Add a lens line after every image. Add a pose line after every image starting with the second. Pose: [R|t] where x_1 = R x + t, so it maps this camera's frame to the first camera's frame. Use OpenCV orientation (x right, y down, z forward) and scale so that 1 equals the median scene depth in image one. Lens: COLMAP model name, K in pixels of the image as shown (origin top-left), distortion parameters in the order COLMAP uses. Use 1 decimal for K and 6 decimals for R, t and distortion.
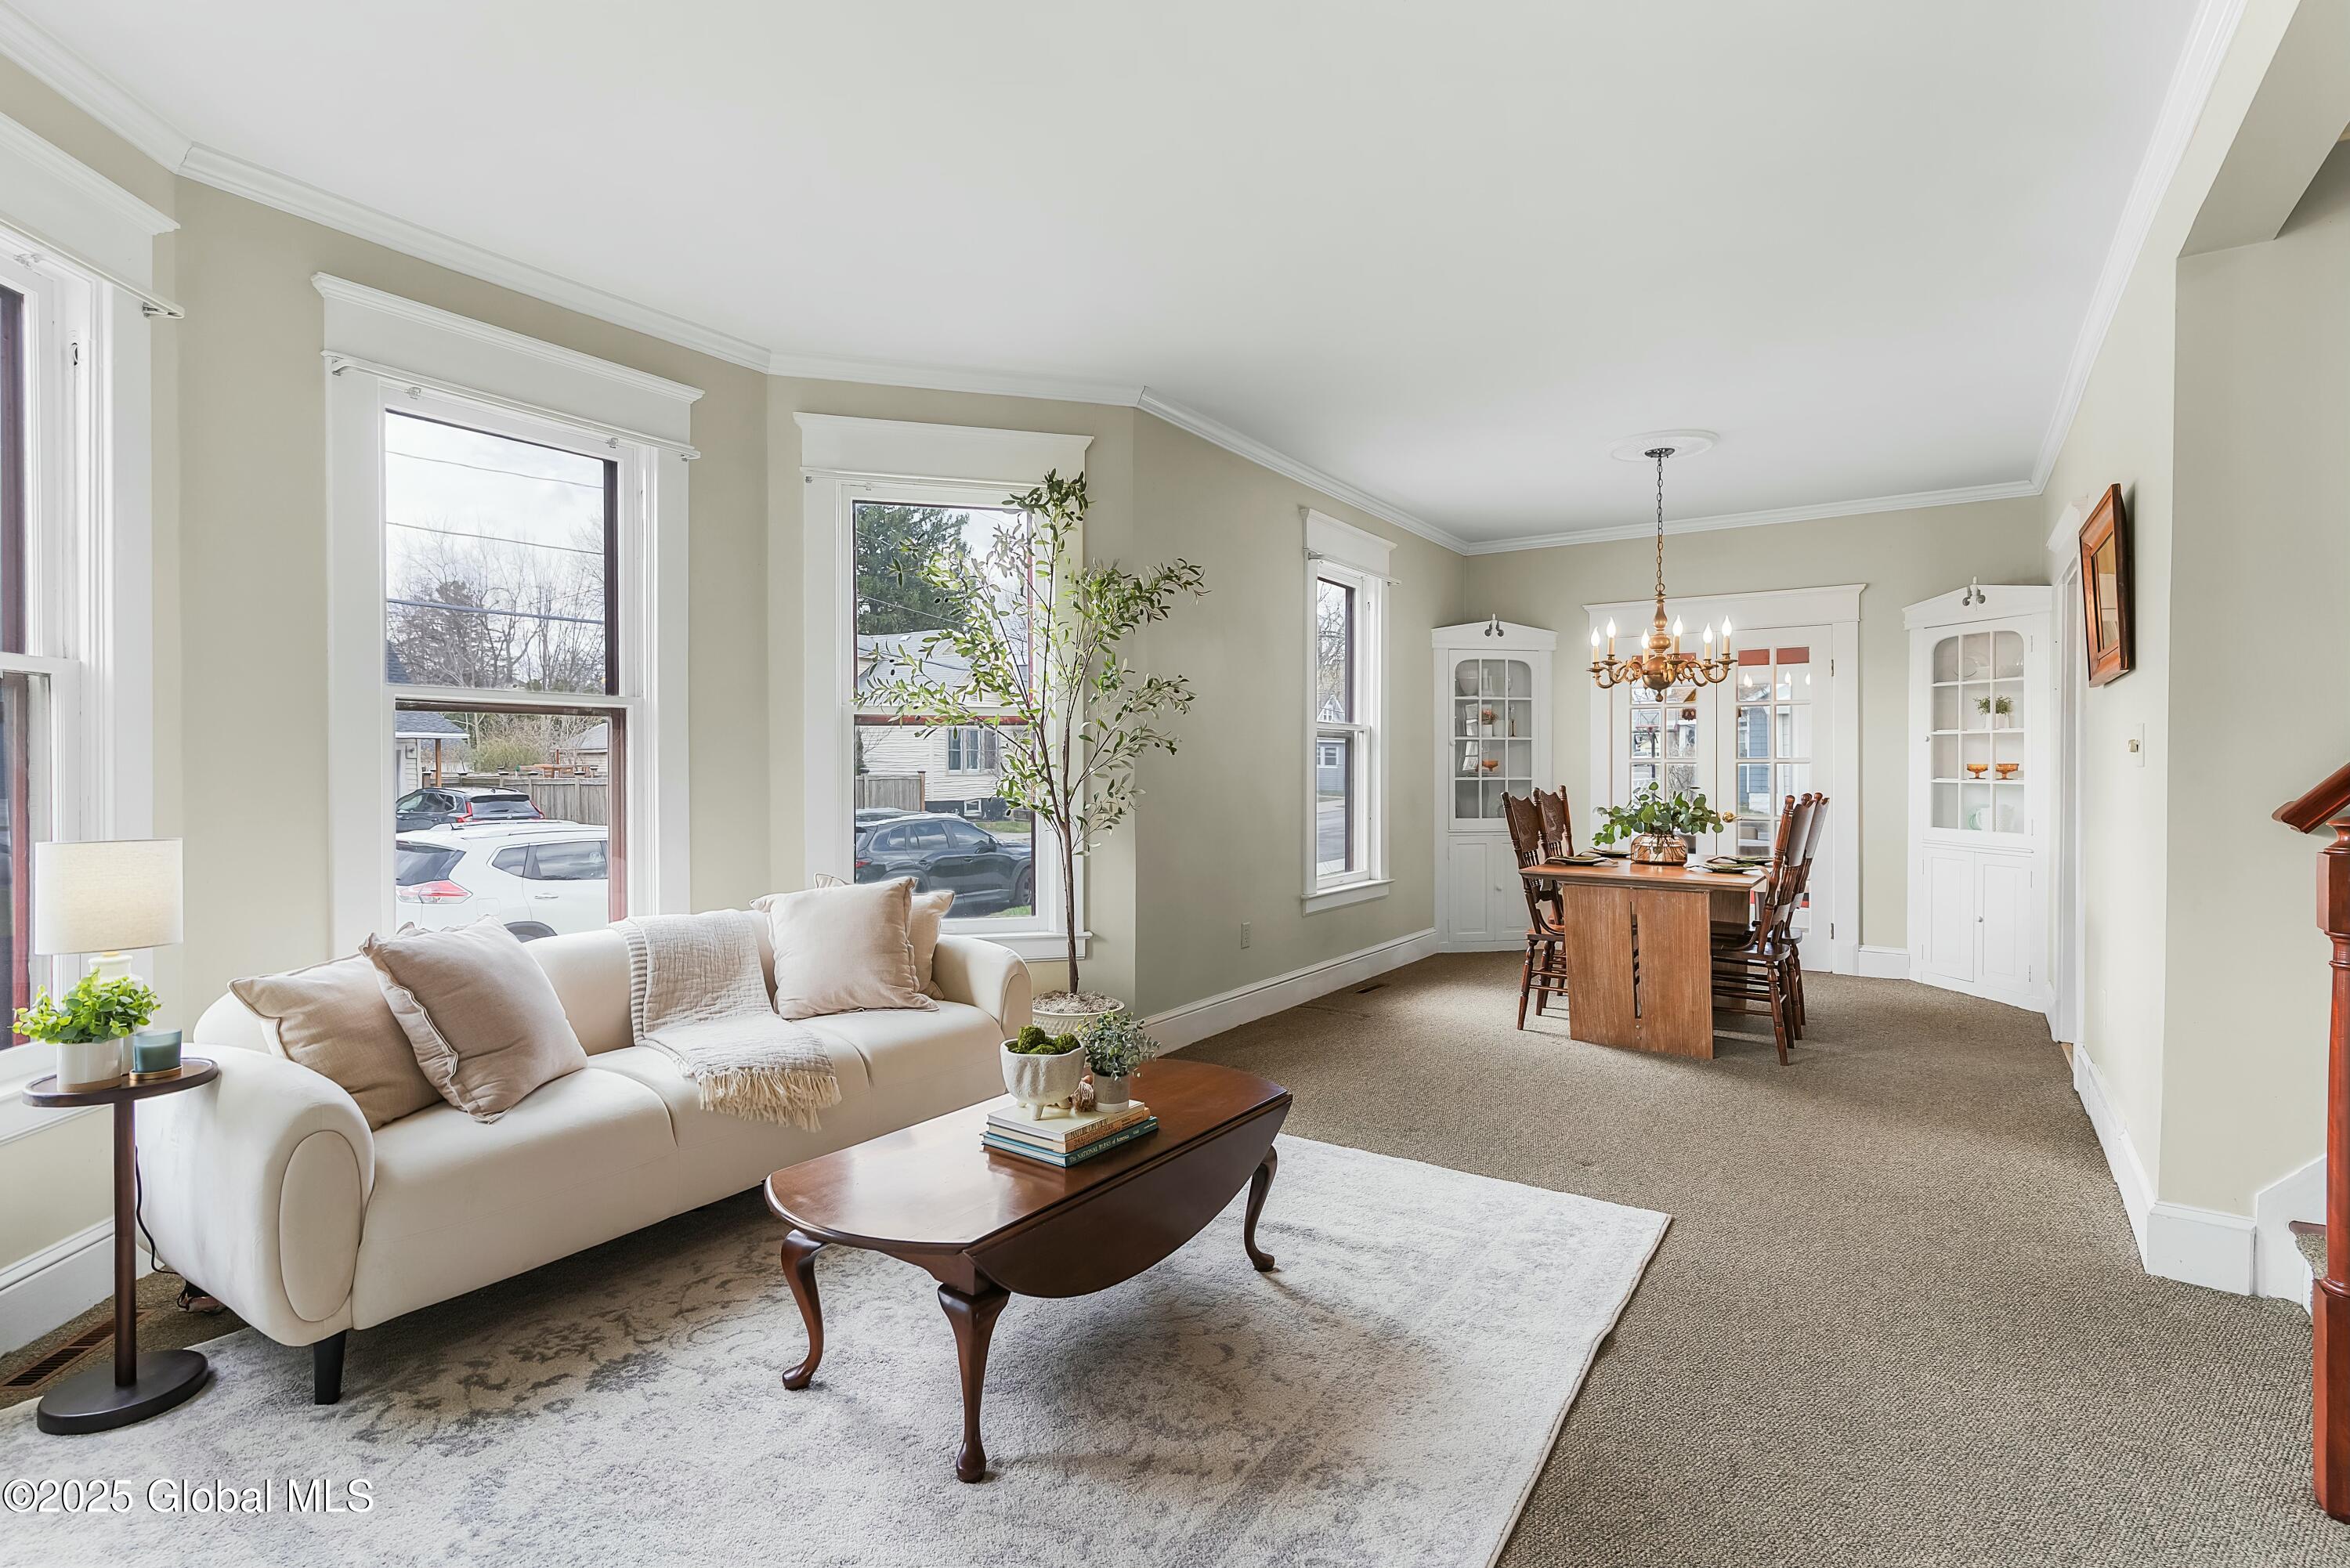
lens RADIAL K [[1321.2, 0, 1175.0], [0, 1321.2, 784.0], [0, 0, 1]] dist [0.001459, 0.000174]
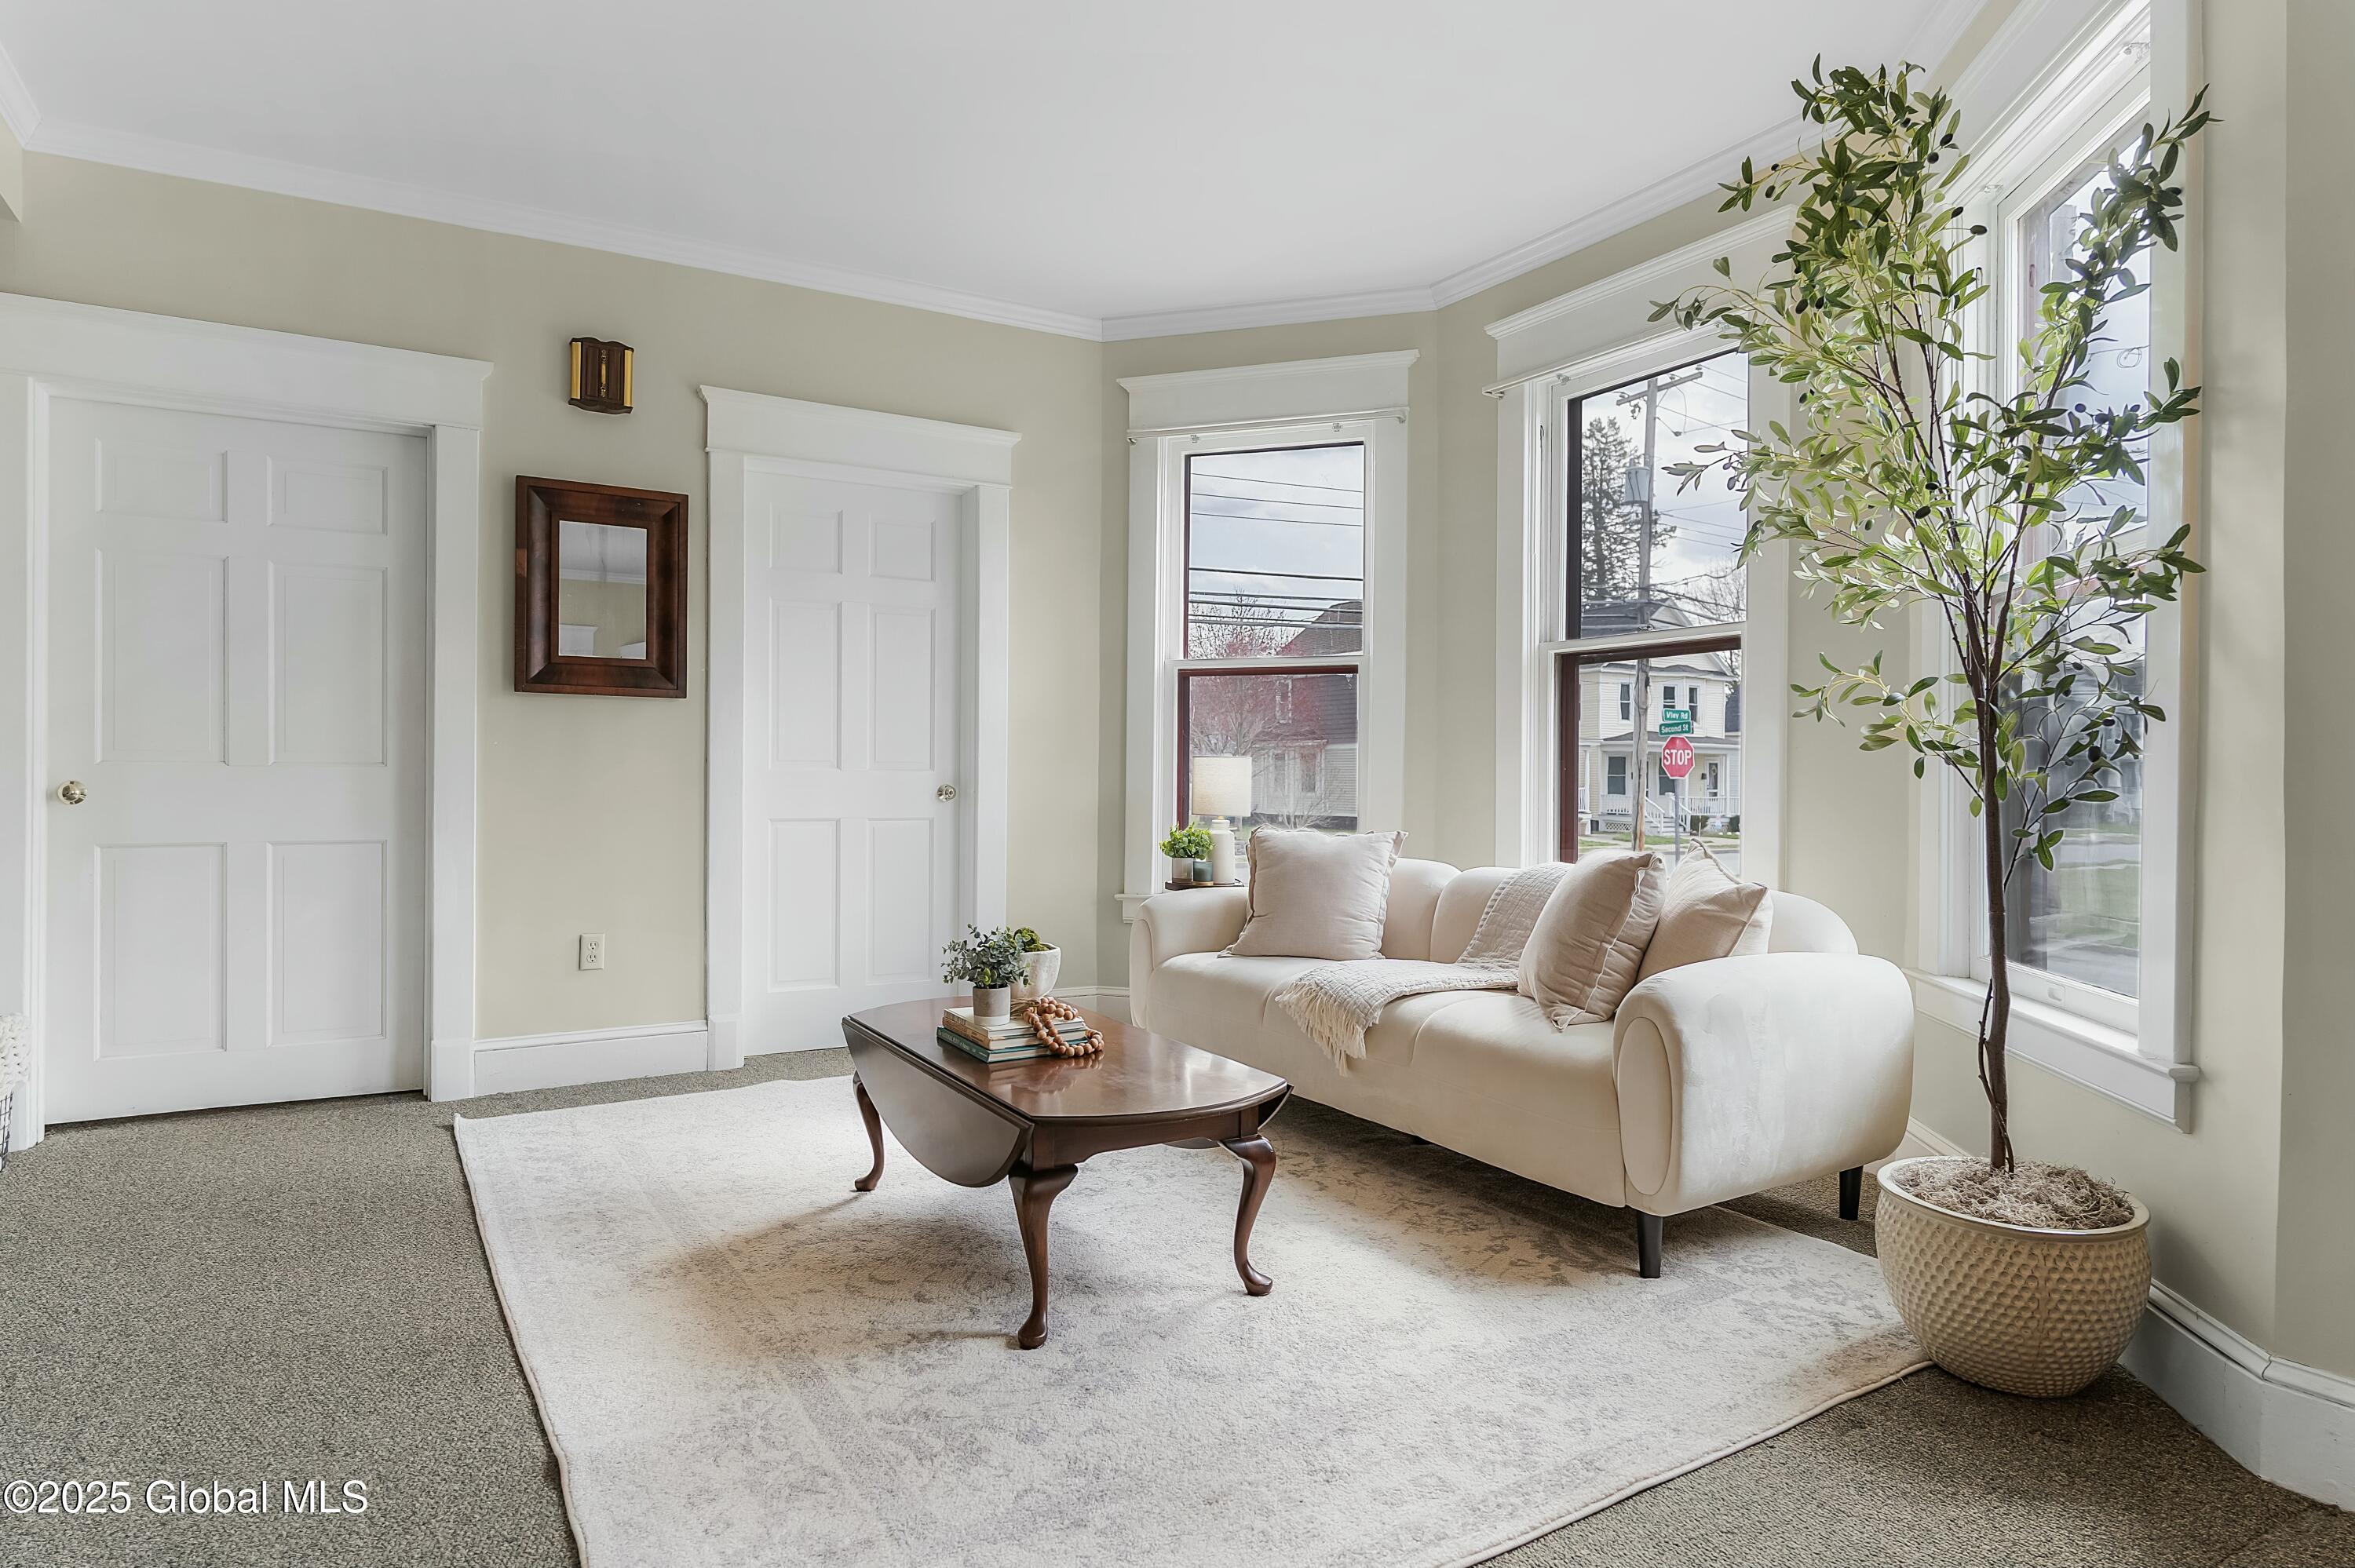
lens RADIAL K [[1335.5, 0, 1177.5], [0, 1335.5, 784.0], [0, 0, 1]] dist [-0.004265, -0.001451]
pose [[-0.485156, 0.007185, -0.874398, 0.798357], [-0.014632, 0.999760, 0.016333, 0.036785], [0.874305, 0.020718, -0.484934, 1.657633]]
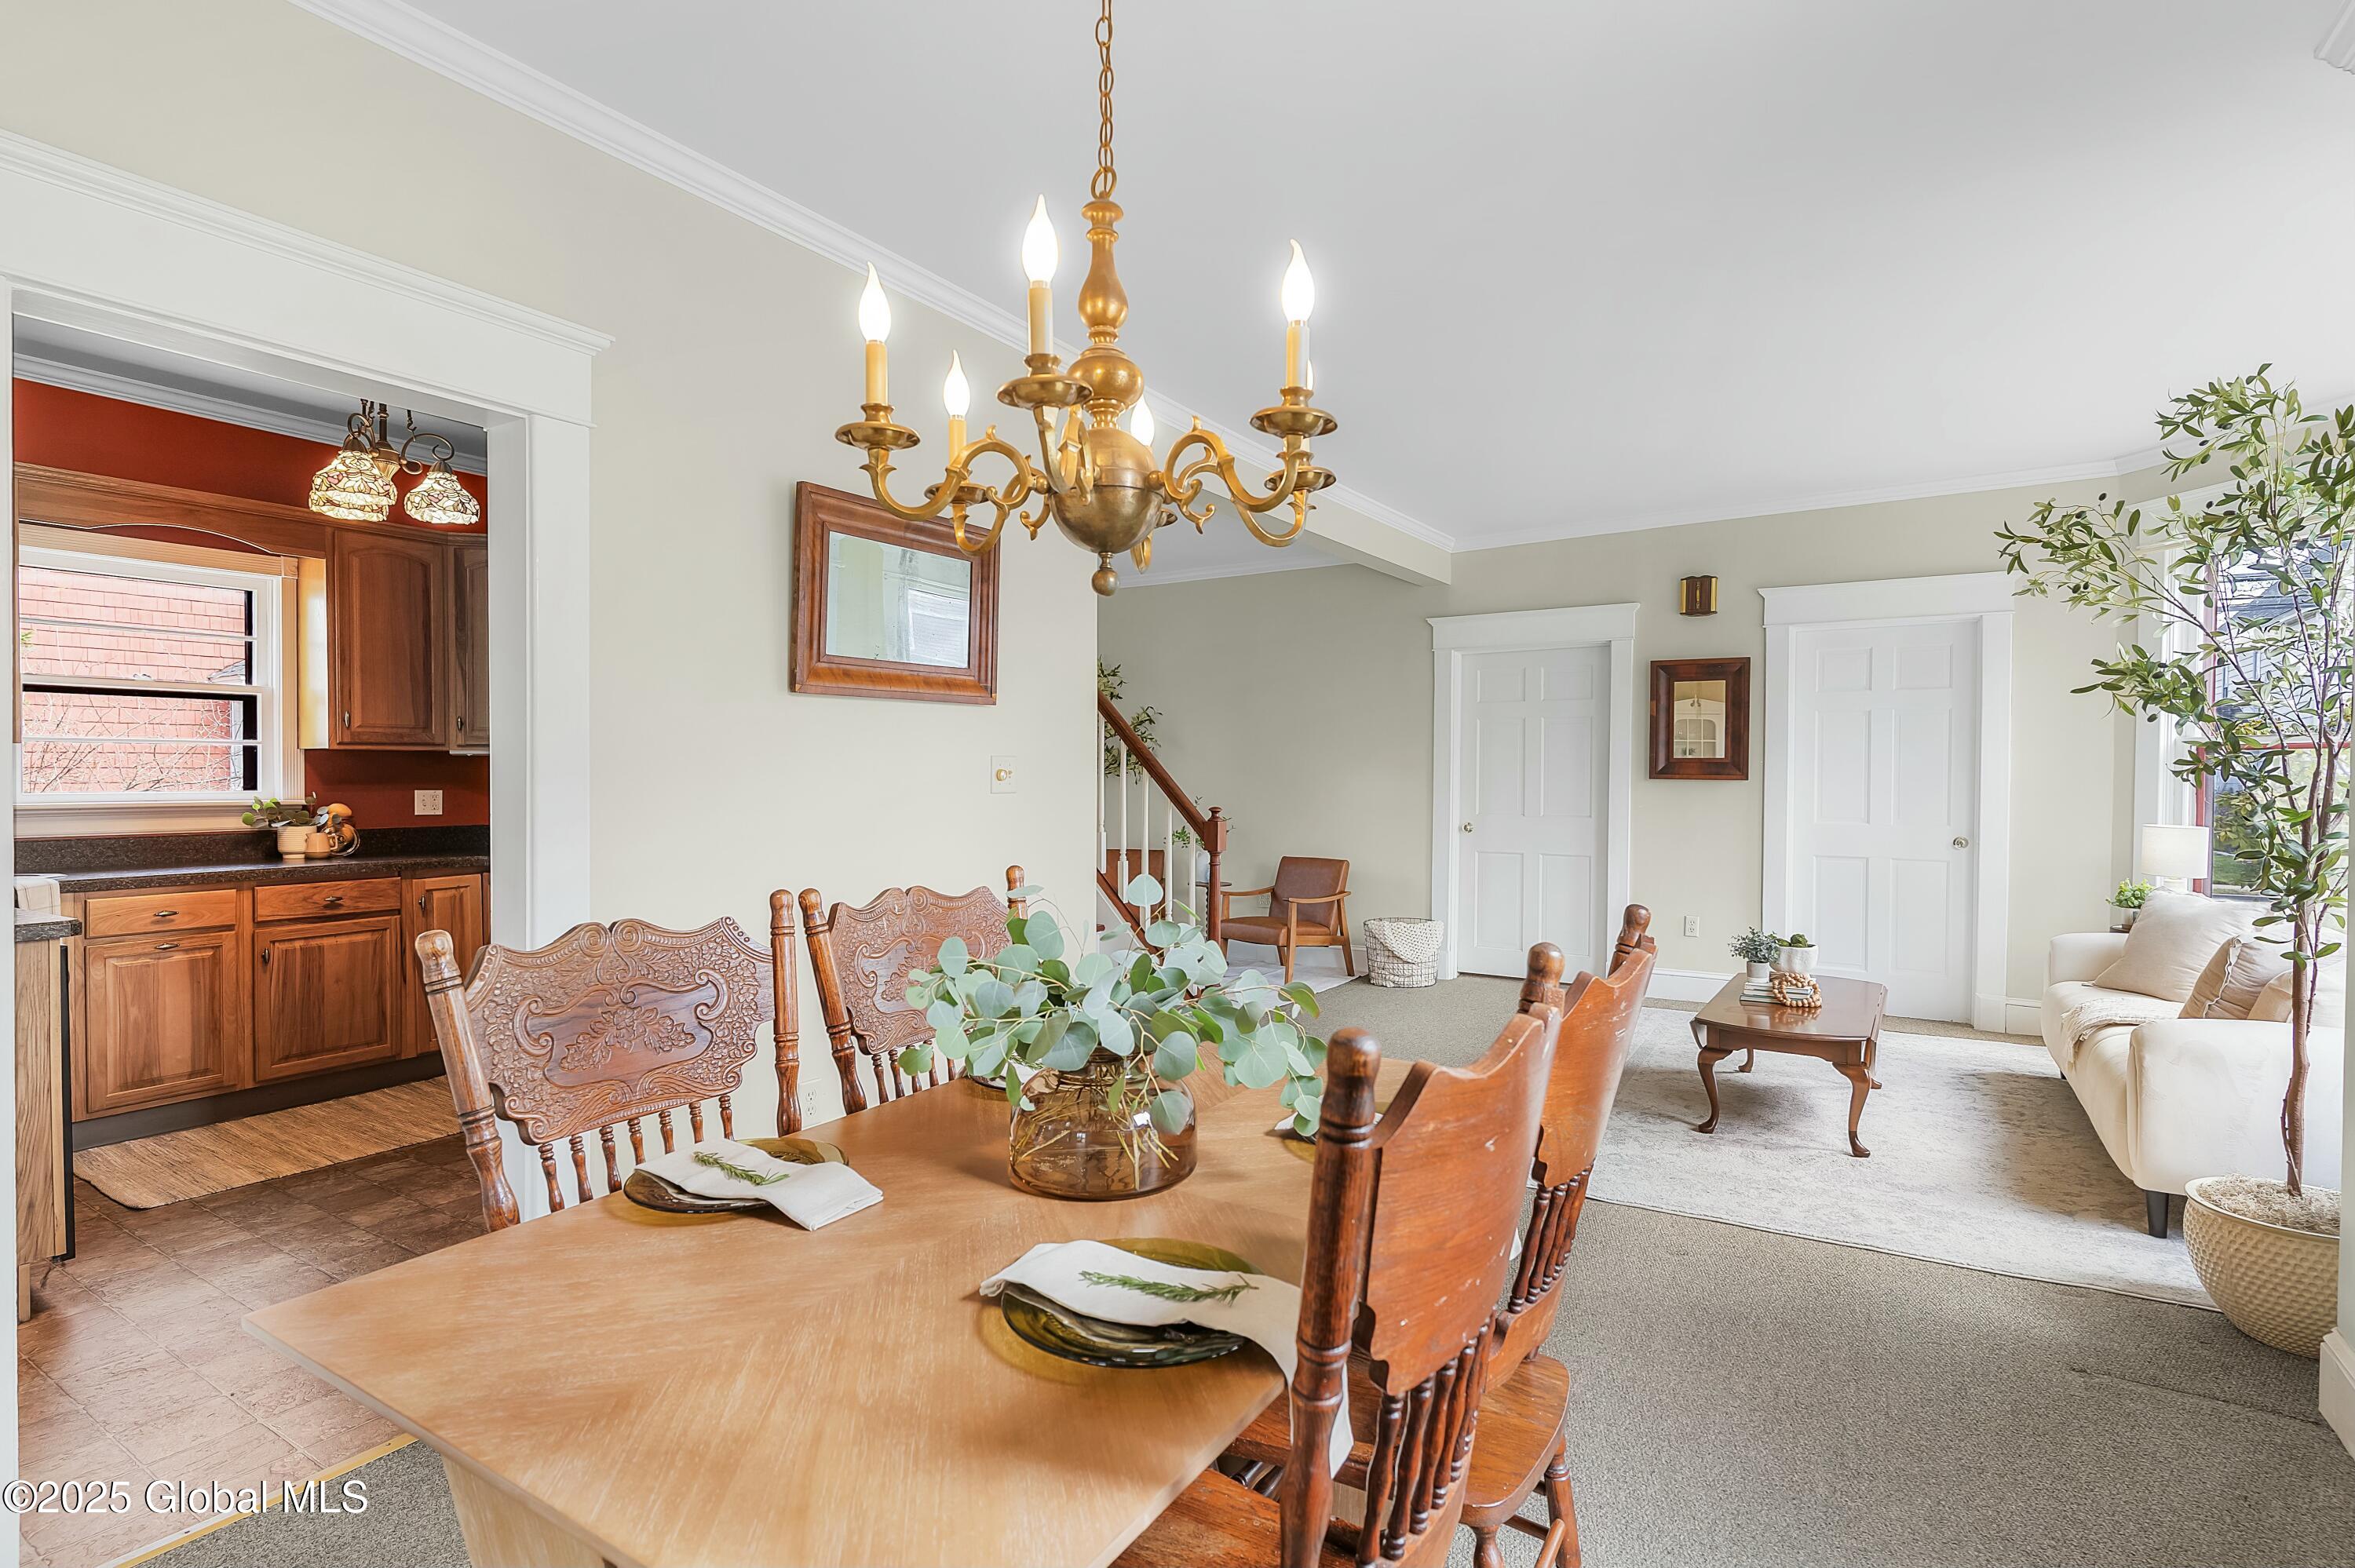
lens RADIAL K [[1147.6, 0, 1177.5], [0, 1147.6, 784.0], [0, 0, 1]] dist [-0.000388, 0.000106]
pose [[-0.999260, -0.000525, 0.038462, 0.725098], [0.000430, 0.999692, 0.024808, -0.087160], [-0.038463, 0.024806, -0.998952, 2.739125]]
